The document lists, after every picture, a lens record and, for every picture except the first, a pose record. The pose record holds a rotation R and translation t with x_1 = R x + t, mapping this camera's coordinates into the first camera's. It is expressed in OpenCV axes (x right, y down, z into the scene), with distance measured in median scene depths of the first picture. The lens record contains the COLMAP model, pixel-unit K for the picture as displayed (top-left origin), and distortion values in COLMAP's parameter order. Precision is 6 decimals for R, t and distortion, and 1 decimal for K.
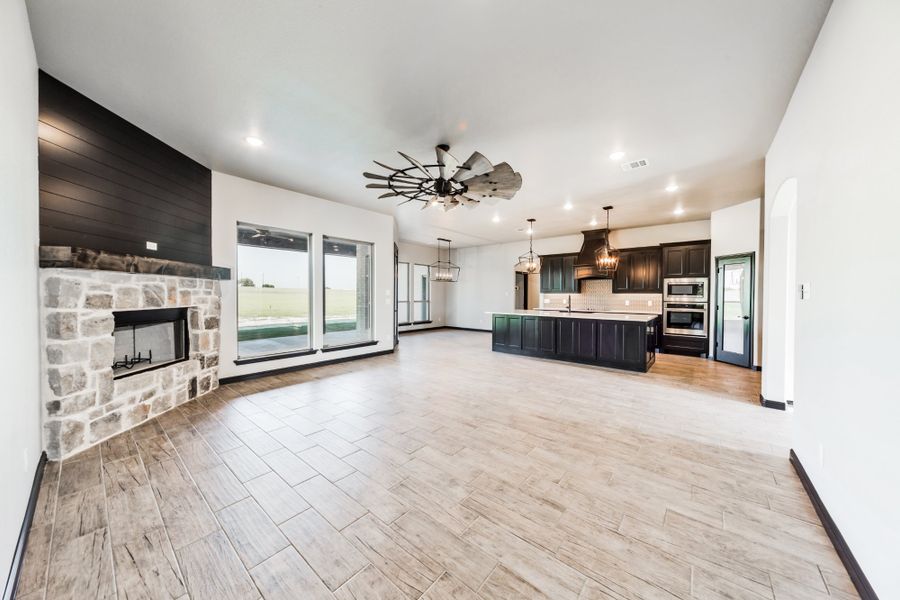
lens RADIAL K [[304.9, 0, 446.6], [0, 304.9, 301.1], [0, 0, 1]] dist [0.000897, 0.000011]
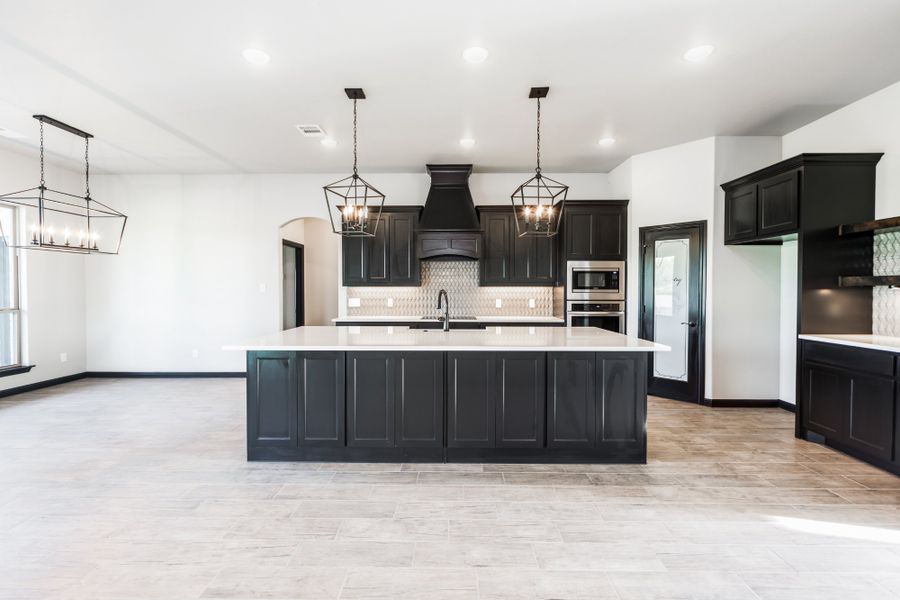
lens RADIAL K [[404.5, 0, 450.0], [0, 404.5, 297.2], [0, 0, 1]] dist [0.000655, -0.000008]
pose [[0.769195, -0.015680, 0.638821, 0.044889], [0.017802, 0.999837, 0.003105, -0.010651], [-0.638766, 0.008984, 0.769349, 0.567008]]
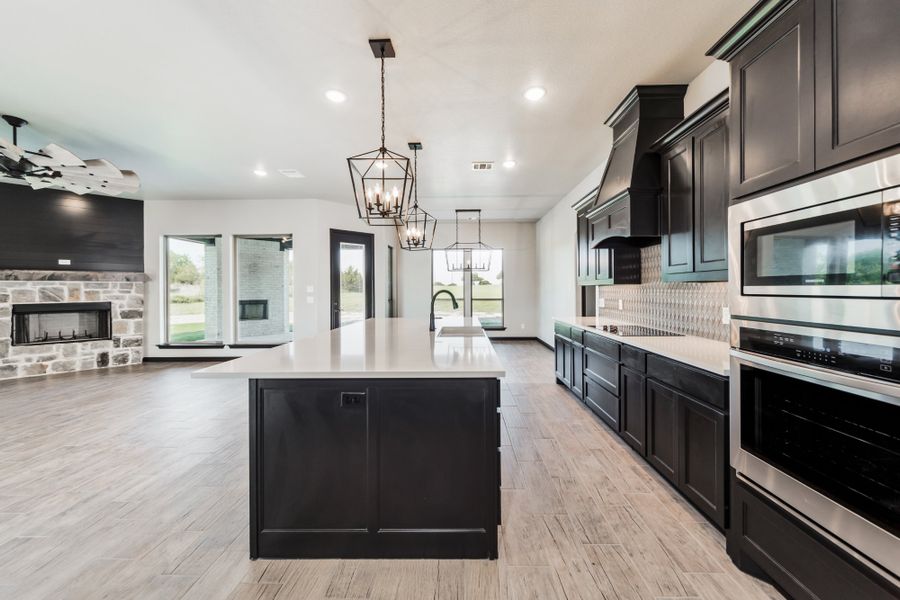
lens RADIAL K [[327.3, 0, 454.0], [0, 327.3, 292.7], [0, 0, 1]] dist [0.000981, 0.000113]
pose [[0.639031, -0.003536, -0.769173, 0.790580], [-0.006527, 0.999928, -0.010020, -0.011411], [0.769154, 0.011424, 0.638962, 0.738587]]
